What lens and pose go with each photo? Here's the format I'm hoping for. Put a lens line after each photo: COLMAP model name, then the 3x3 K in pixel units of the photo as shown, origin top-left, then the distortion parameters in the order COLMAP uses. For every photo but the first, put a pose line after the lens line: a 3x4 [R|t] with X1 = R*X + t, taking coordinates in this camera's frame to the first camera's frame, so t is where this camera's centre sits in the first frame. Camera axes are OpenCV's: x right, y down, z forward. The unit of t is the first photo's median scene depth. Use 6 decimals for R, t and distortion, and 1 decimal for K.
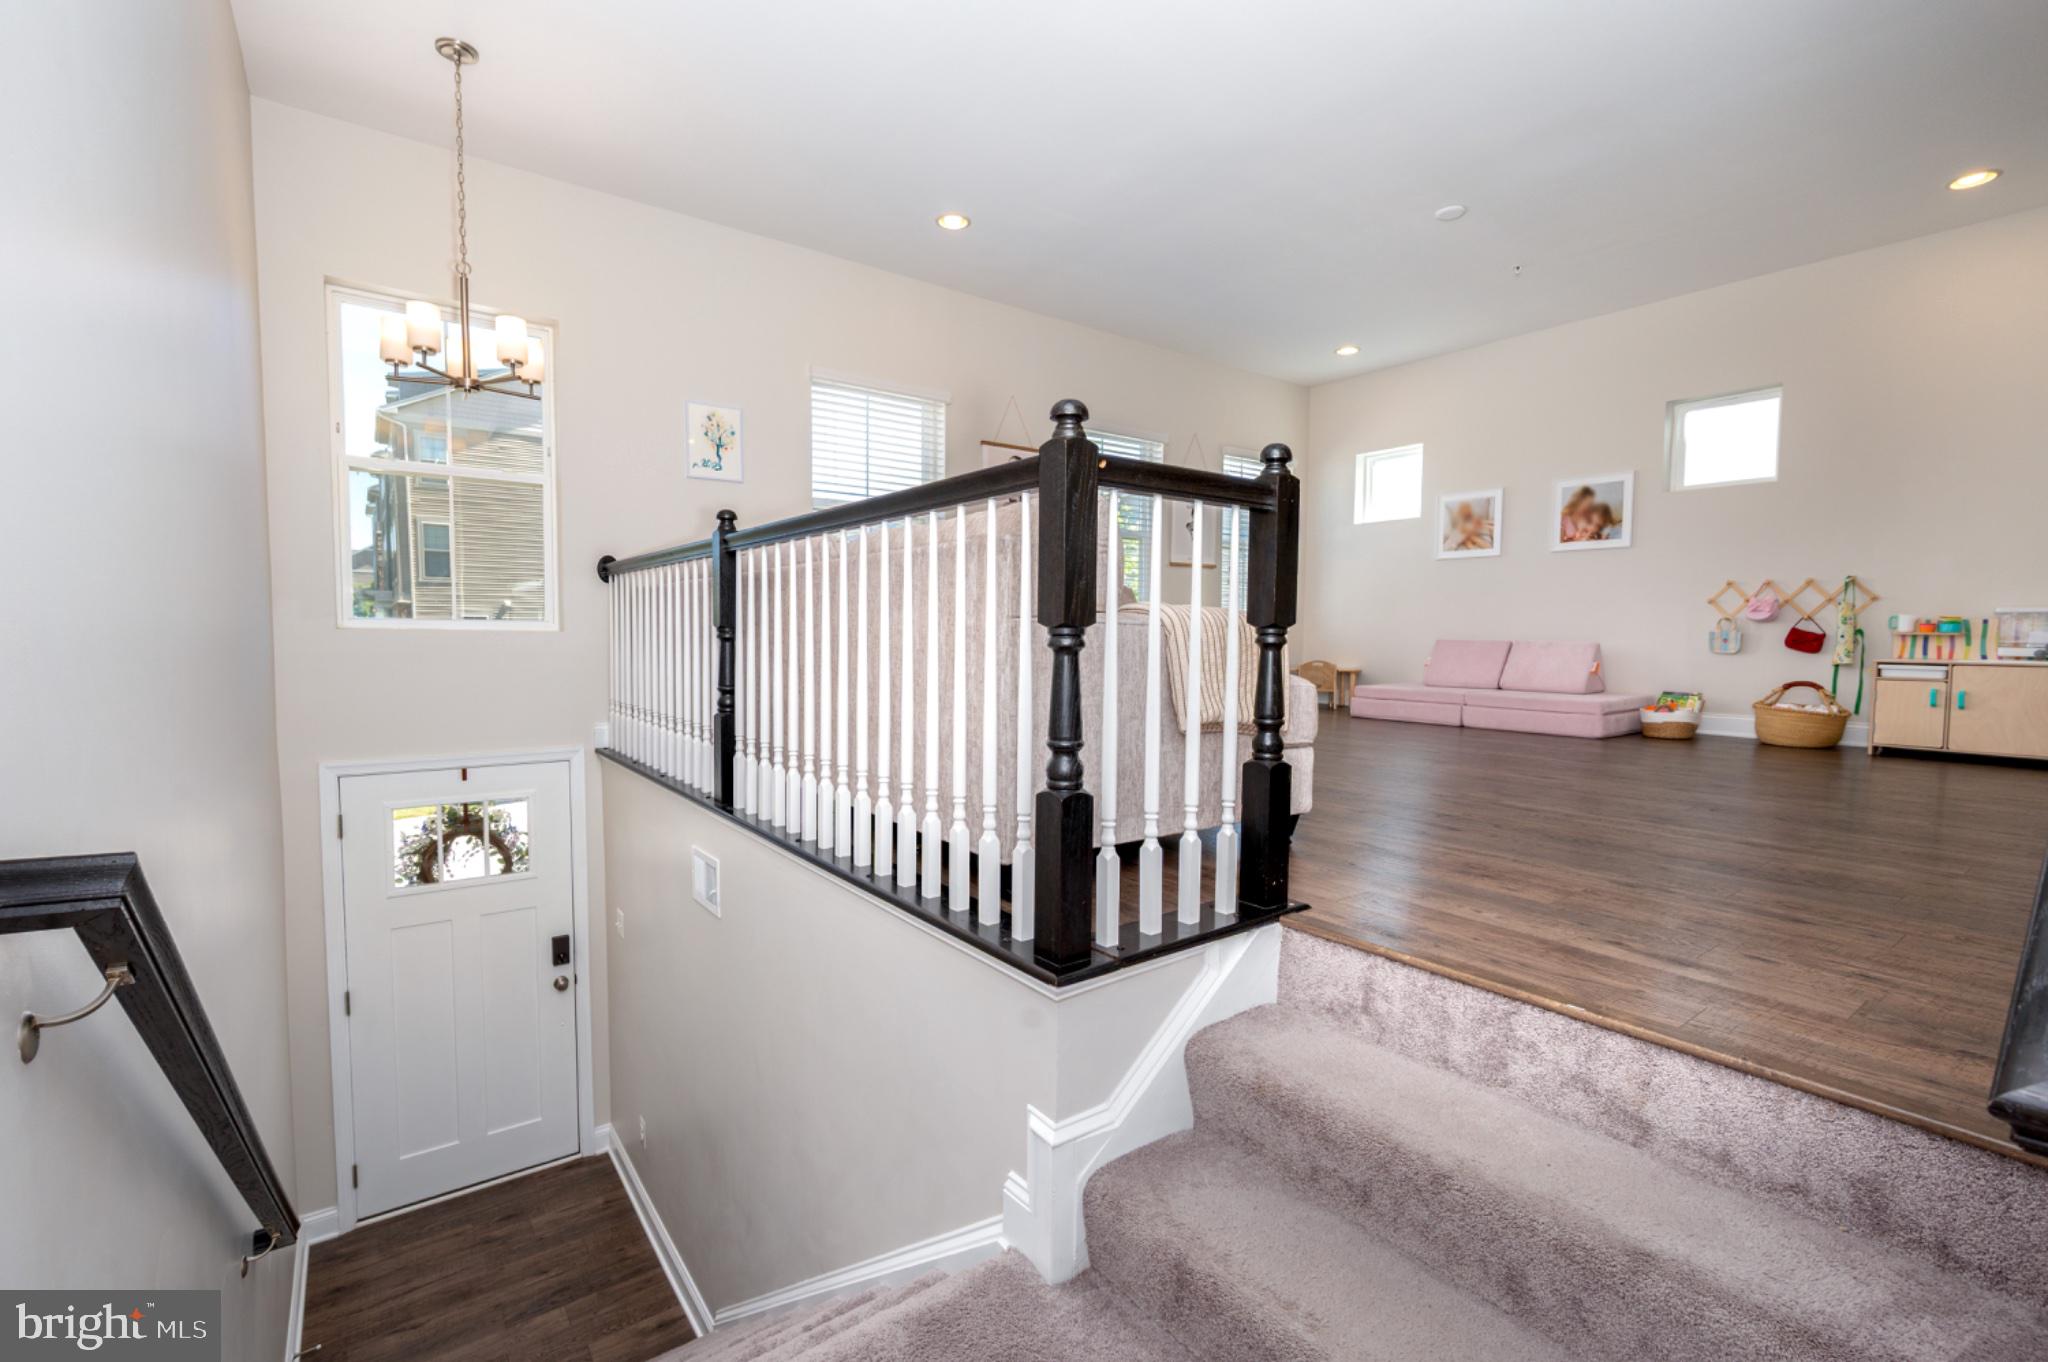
lens RADIAL K [[909.4, 0, 1068.7], [0, 909.4, 686.3], [0, 0, 1]] dist [0.000881, 0.000352]
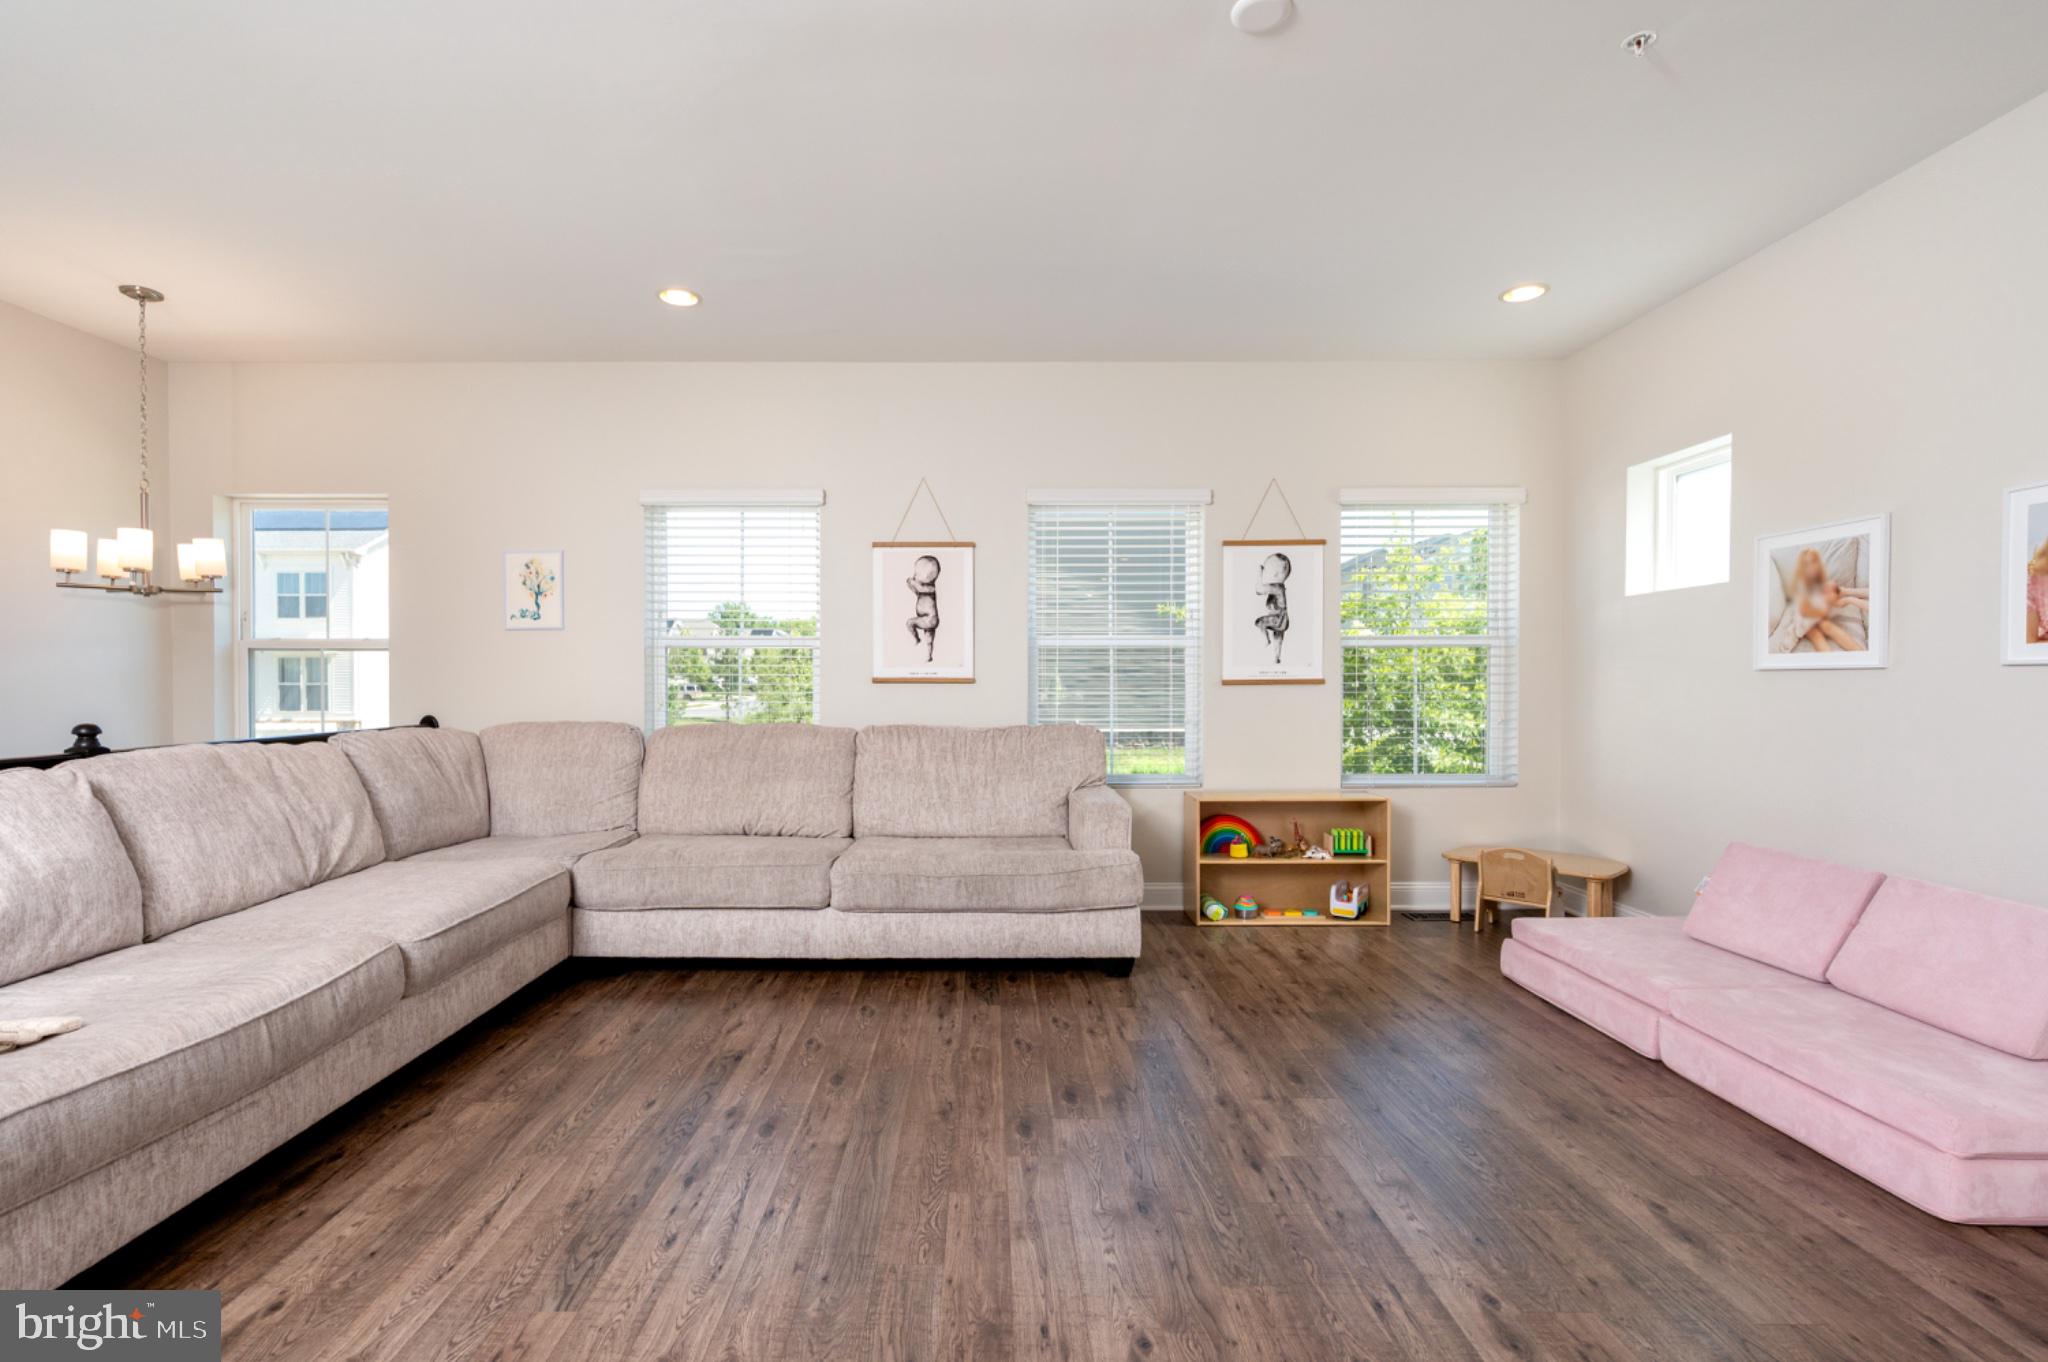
lens RADIAL K [[952.9, 0, 973.8], [0, 952.9, 684.8], [0, 0, 1]] dist [0.001830, -0.000005]
pose [[0.780380, -0.003588, -0.625295, 0.511144], [-0.033203, 0.998335, -0.047167, -0.120948], [0.624423, 0.057570, 0.778962, 0.451491]]
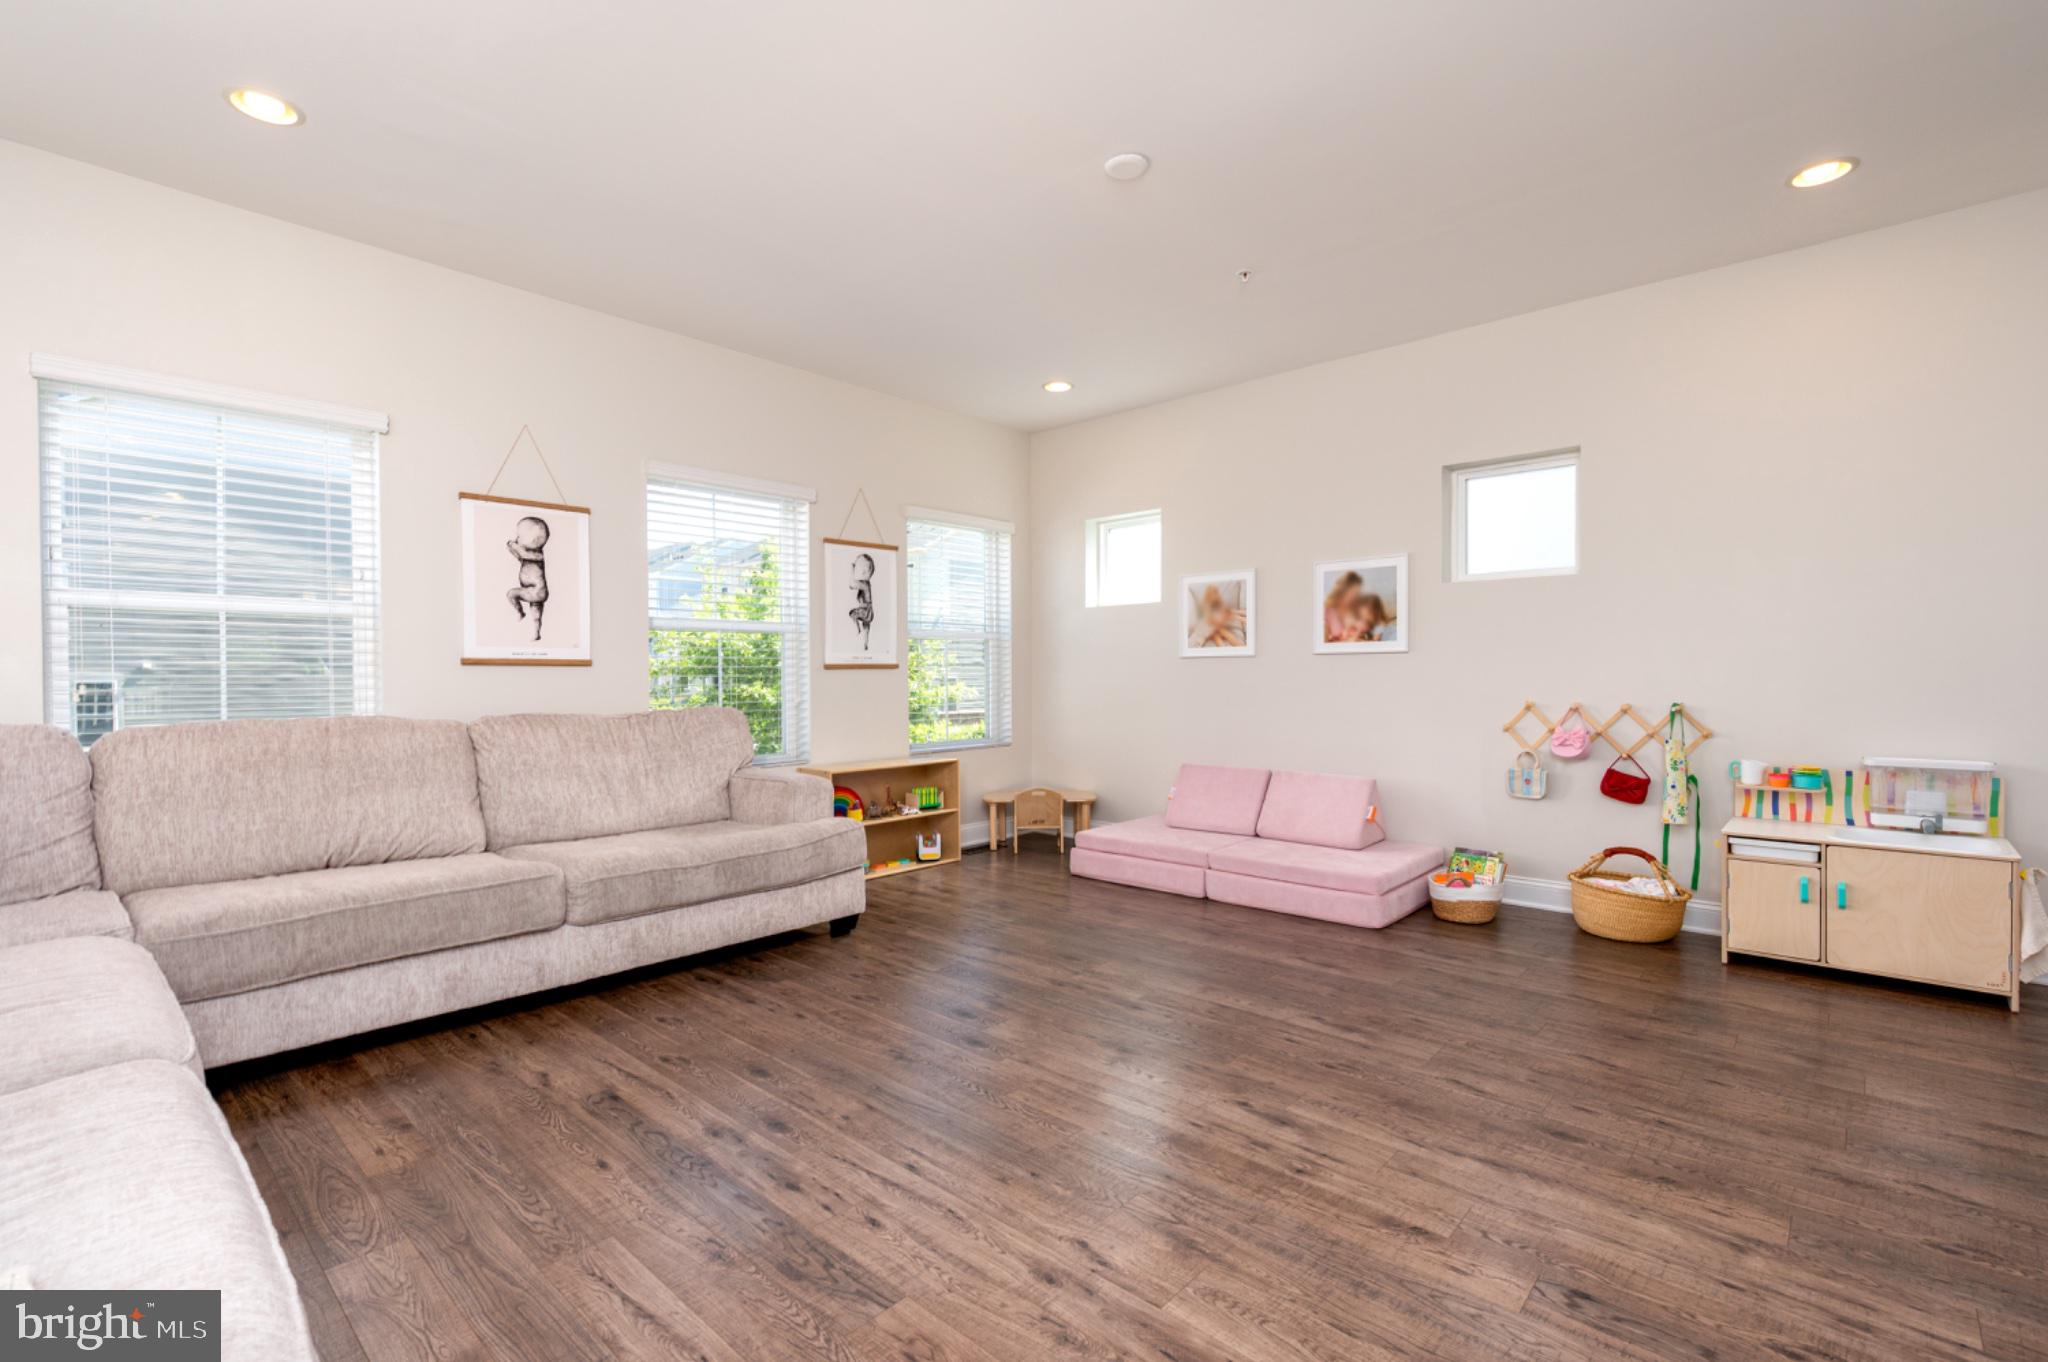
lens RADIAL K [[919.2, 0, 1061.3], [0, 919.2, 681.4], [0, 0, 1]] dist [-0.000039, -0.000254]
pose [[0.983458, -0.011815, 0.180749, 0.208927], [0.021983, 0.998280, -0.054356, -0.101428], [-0.179795, 0.057430, 0.982026, 0.322485]]
